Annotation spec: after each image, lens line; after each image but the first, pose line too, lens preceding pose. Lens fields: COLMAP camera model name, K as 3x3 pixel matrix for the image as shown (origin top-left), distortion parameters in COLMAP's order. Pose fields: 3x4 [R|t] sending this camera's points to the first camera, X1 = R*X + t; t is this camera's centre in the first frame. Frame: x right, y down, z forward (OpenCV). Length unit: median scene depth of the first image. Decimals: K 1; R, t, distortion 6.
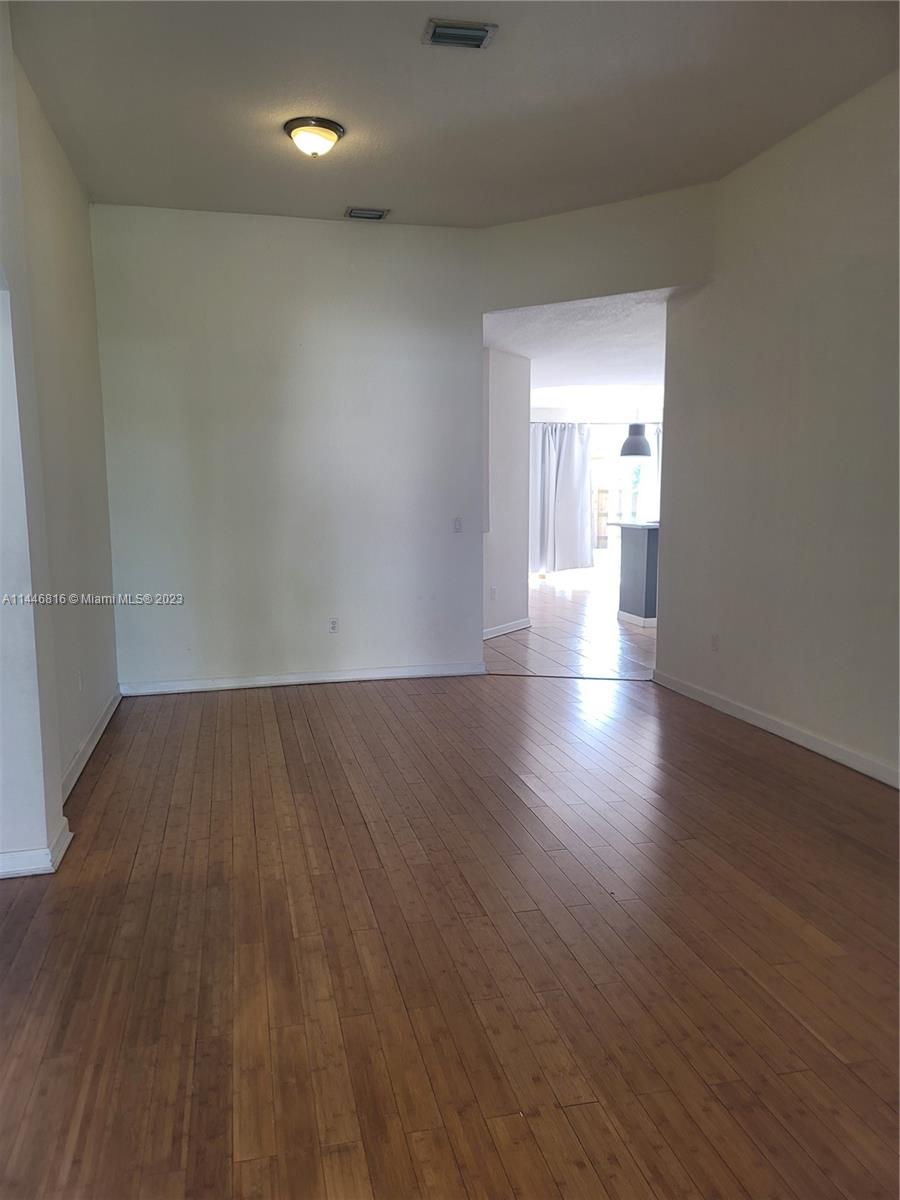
lens RADIAL K [[878.6, 0, 444.9], [0, 878.6, 607.4], [0, 0, 1]] dist [0.073092, -0.003011]
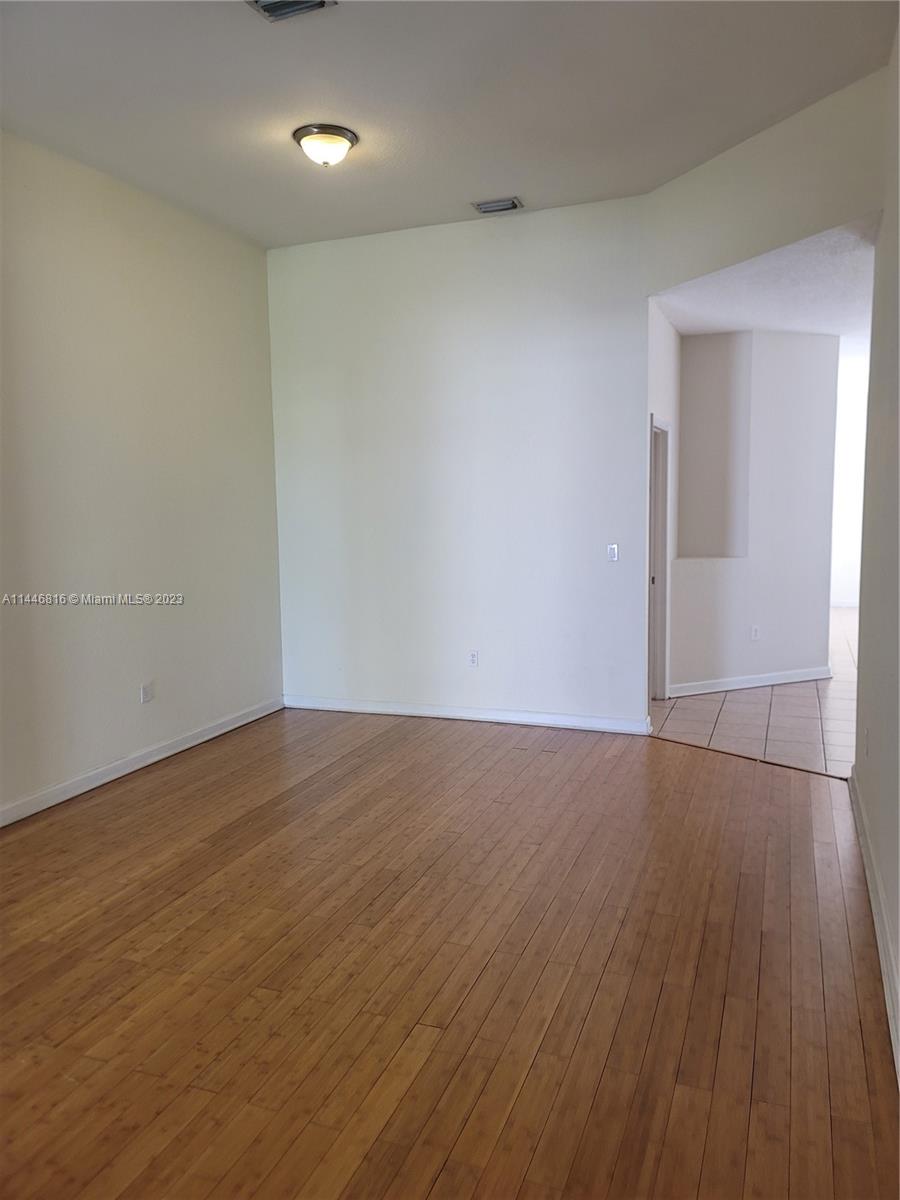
lens RADIAL K [[882.4, 0, 450.0], [0, 882.4, 600.0], [0, 0, 1]] dist [0.057751, -0.003143]
pose [[0.825051, 0.059493, -0.561918, 0.407045], [-0.064009, 0.997881, 0.011667, -0.055225], [0.561421, 0.026342, 0.827111, 0.247208]]
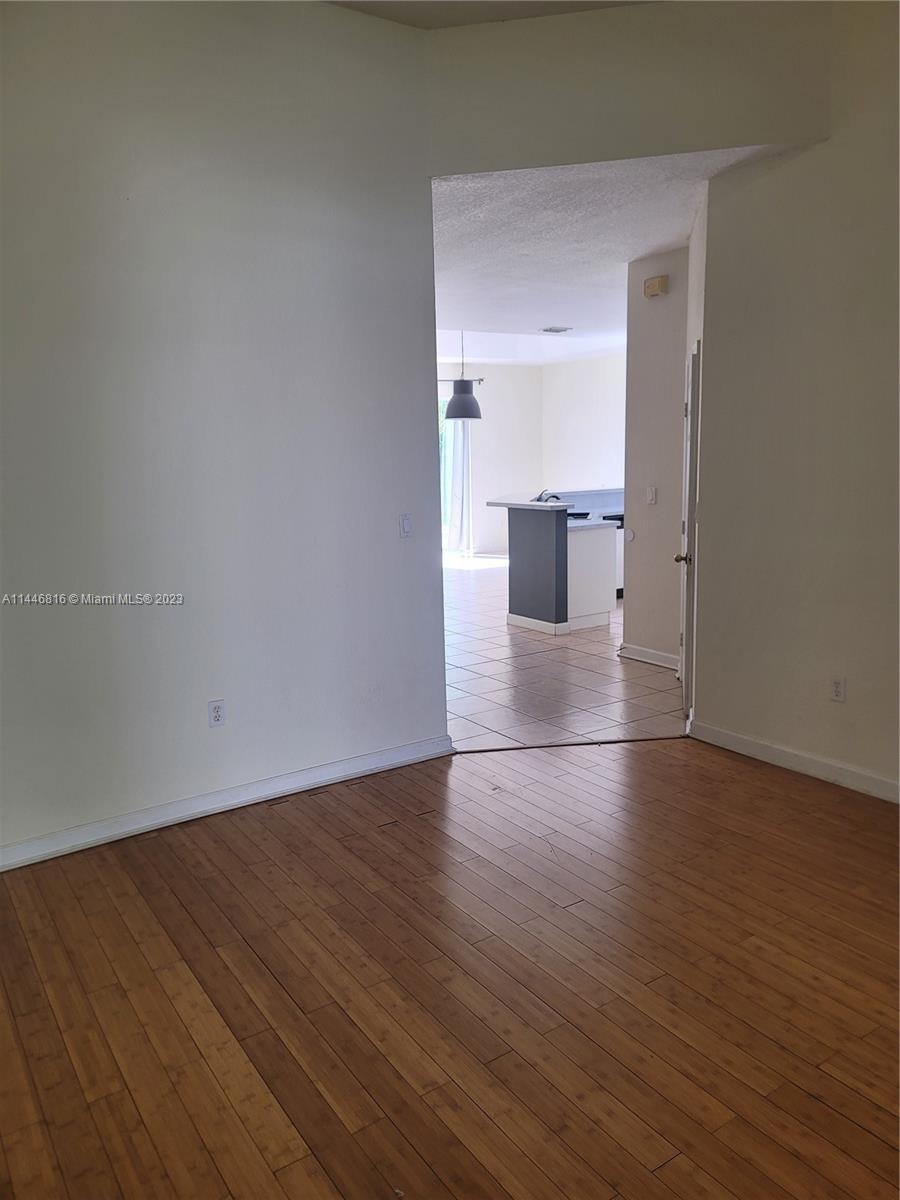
lens RADIAL K [[871.6, 0, 472.5], [0, 871.6, 601.4], [0, 0, 1]] dist [0.094852, -0.088559]
pose [[0.932256, -0.075801, 0.353770, -0.186425], [0.063866, 0.996929, 0.045309, -0.074217], [-0.356118, -0.019645, 0.934234, 0.457698]]
